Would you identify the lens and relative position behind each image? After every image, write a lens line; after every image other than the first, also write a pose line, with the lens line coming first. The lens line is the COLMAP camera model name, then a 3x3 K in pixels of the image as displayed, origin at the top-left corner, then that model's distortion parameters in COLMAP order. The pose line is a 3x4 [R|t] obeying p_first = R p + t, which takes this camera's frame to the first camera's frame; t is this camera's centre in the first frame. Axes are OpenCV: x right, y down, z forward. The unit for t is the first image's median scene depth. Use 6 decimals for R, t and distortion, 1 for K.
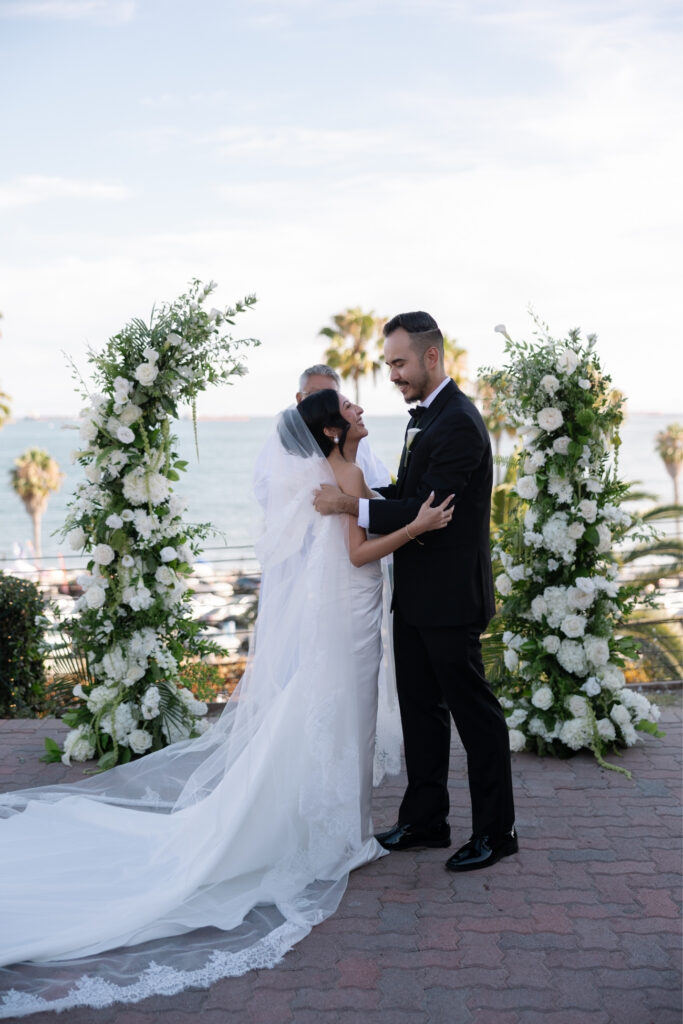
lens RADIAL K [[1212.2, 0, 344.4], [0, 1212.2, 492.9], [0, 0, 1]] dist [0.001958, -0.020386]
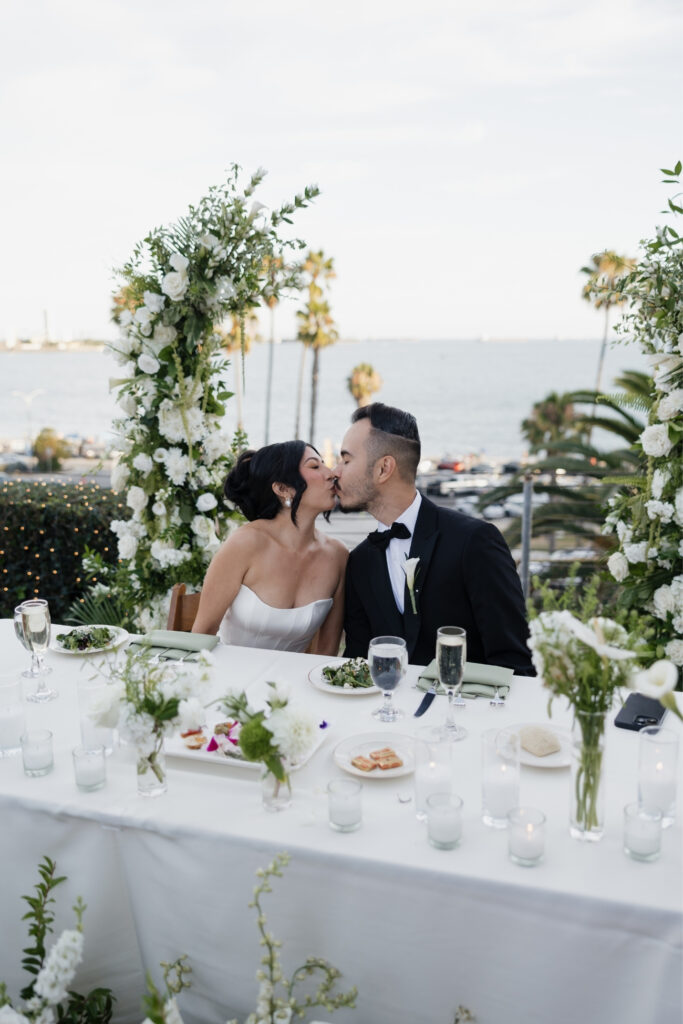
lens RADIAL K [[899.5, 0, 315.1], [0, 899.5, 509.3], [0, 0, 1]] dist [-0.005185, -0.007418]
pose [[0.955402, 0.057415, -0.289673, 0.113829], [-0.020850, 0.991584, 0.127773, -0.027533], [0.294571, -0.116035, 0.948559, 0.424764]]
